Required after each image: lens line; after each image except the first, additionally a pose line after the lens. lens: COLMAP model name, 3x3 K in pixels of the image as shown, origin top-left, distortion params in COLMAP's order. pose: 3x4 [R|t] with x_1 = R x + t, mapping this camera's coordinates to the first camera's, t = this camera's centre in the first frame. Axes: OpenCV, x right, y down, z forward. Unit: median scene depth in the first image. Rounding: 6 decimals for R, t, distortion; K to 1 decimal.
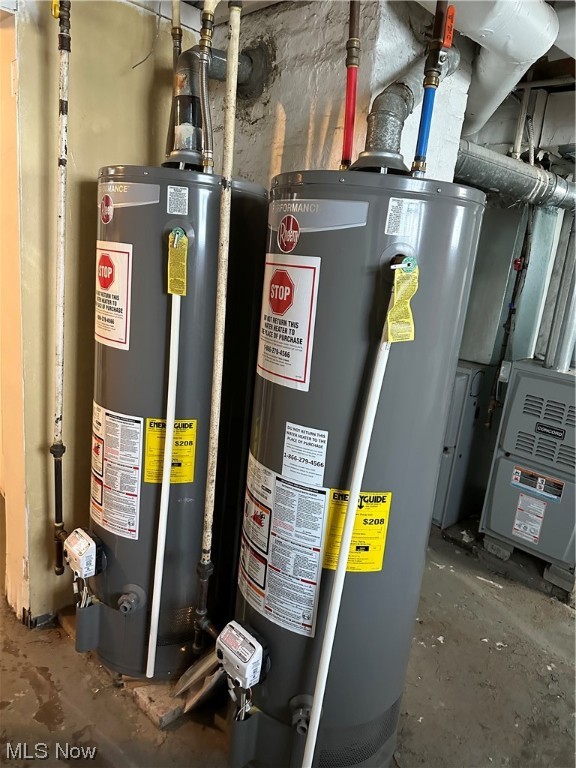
lens RADIAL K [[541.5, 0, 294.2], [0, 541.5, 382.6], [0, 0, 1]] dist [0.065188, -0.078159]
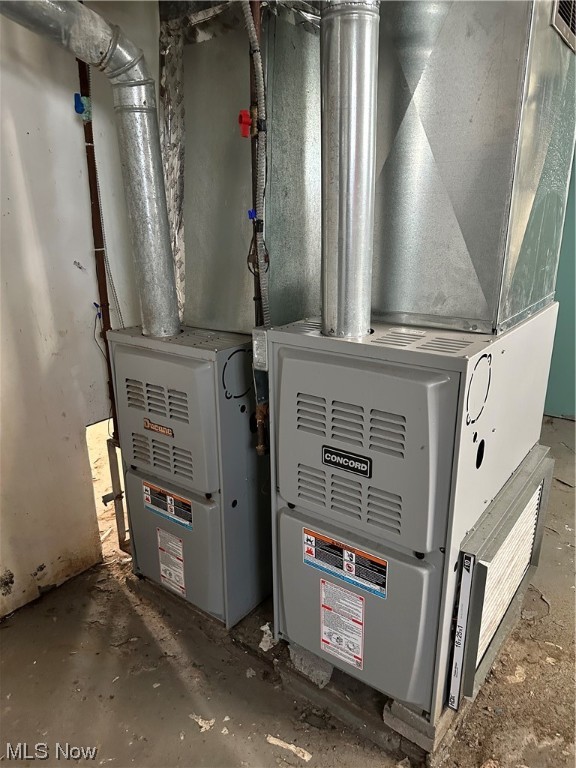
lens RADIAL K [[541.5, 0, 283.7], [0, 541.5, 383.5], [0, 0, 1]] dist [0.065188, -0.078159]
pose [[0.984656, -0.130189, 0.116201, 0.346624], [0.125413, 0.990965, 0.047545, -0.009346], [-0.121341, -0.032242, 0.992087, 0.503115]]
